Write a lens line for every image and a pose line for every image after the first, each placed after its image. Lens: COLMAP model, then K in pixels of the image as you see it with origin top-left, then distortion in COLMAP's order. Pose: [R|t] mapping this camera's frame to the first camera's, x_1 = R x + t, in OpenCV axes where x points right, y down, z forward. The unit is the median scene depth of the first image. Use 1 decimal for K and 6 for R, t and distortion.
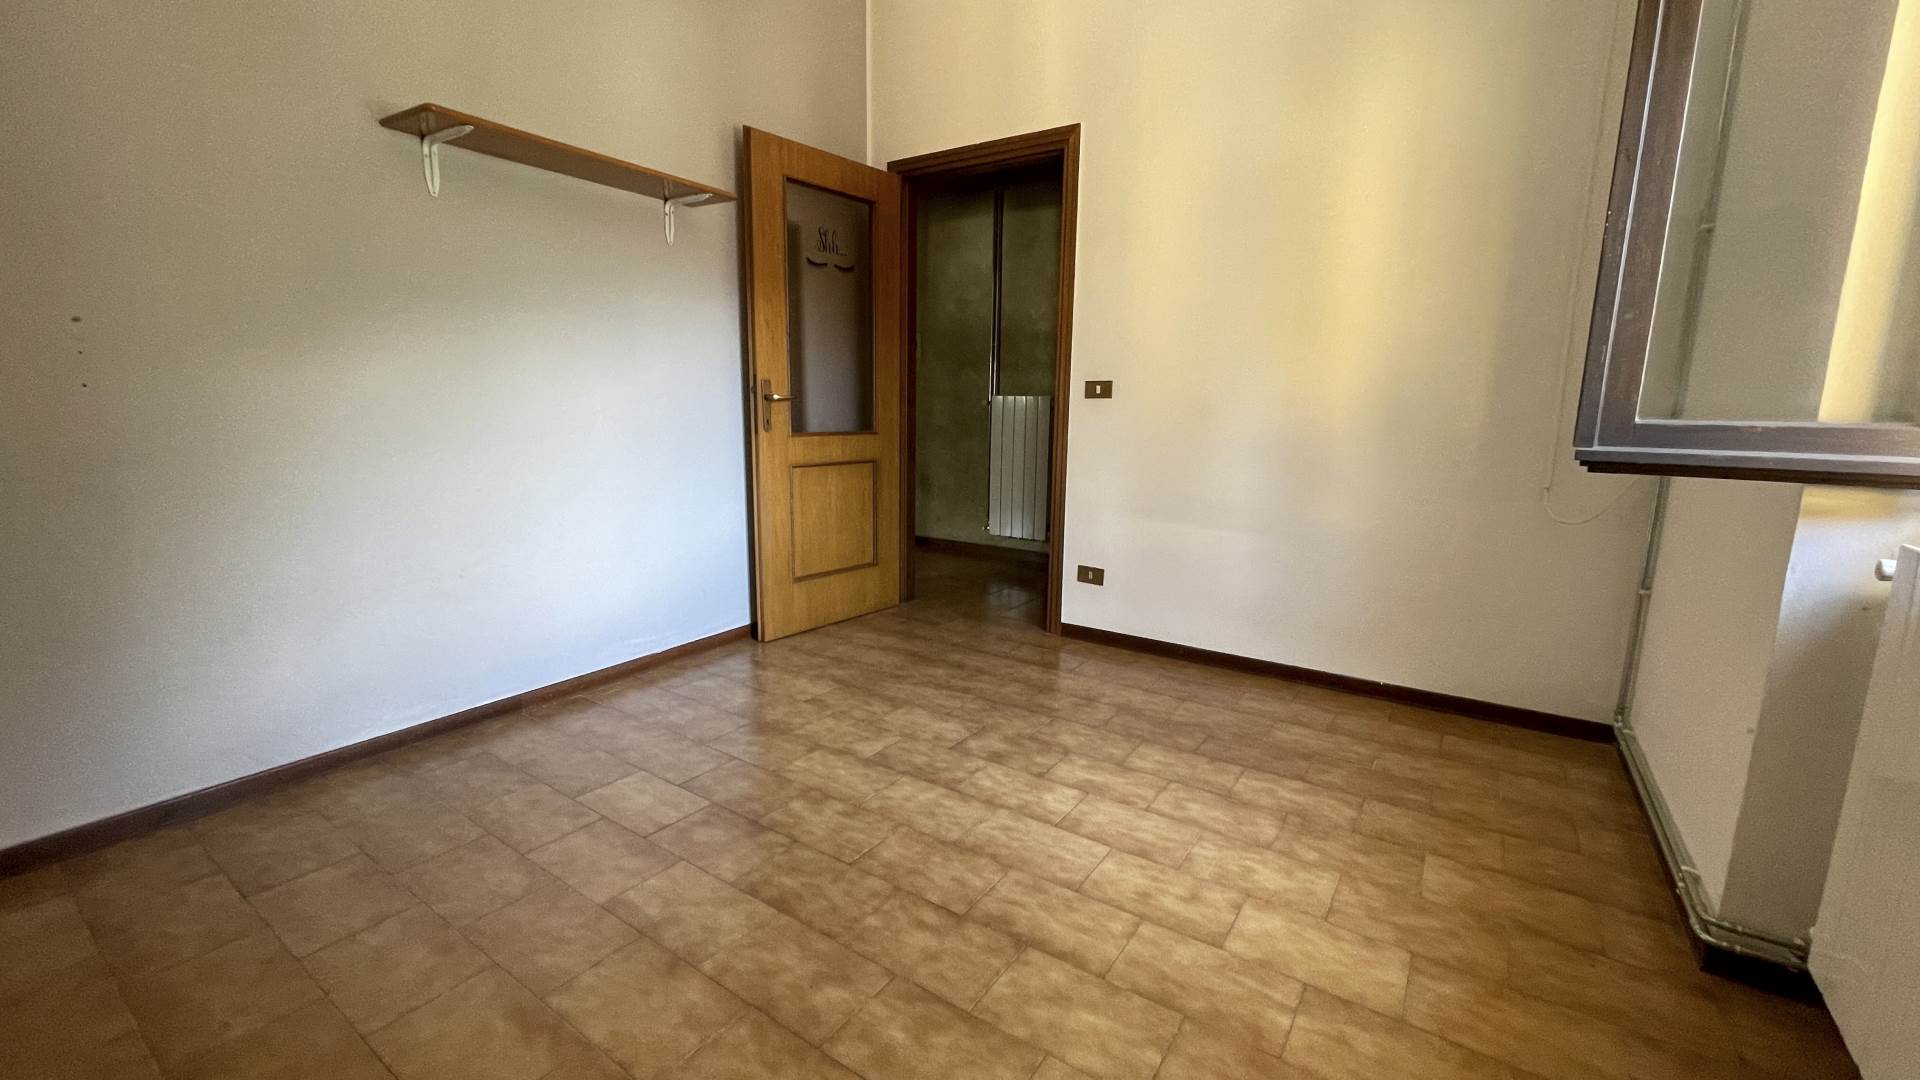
lens RADIAL K [[781.1, 0, 953.1], [0, 781.1, 536.9], [0, 0, 1]] dist [-0.002891, -0.000075]
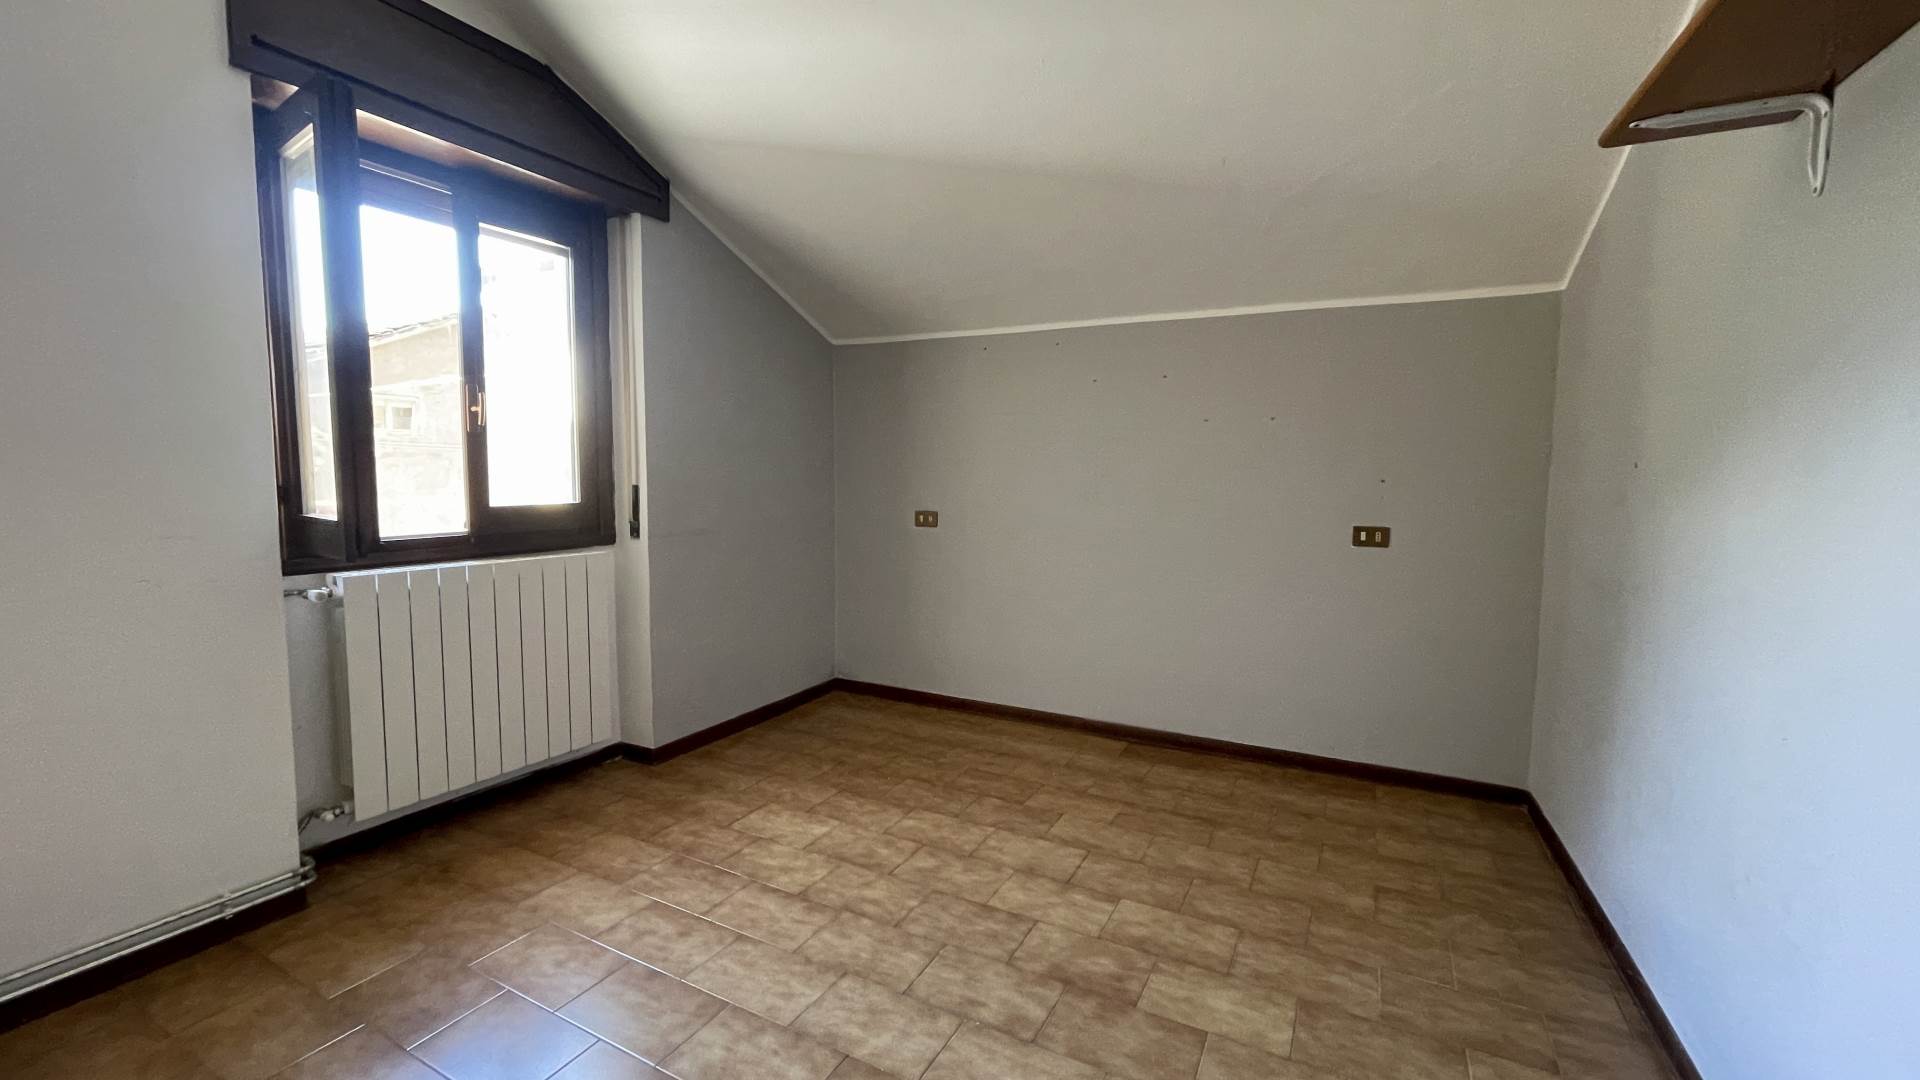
lens RADIAL K [[781.1, 0, 953.1], [0, 781.1, 536.9], [0, 0, 1]] dist [-0.002891, -0.000075]
pose [[-0.993825, -0.012291, -0.110272, -0.017869], [-0.040350, 0.965833, 0.256004, -0.424952], [0.103357, 0.258873, -0.960366, 1.999910]]
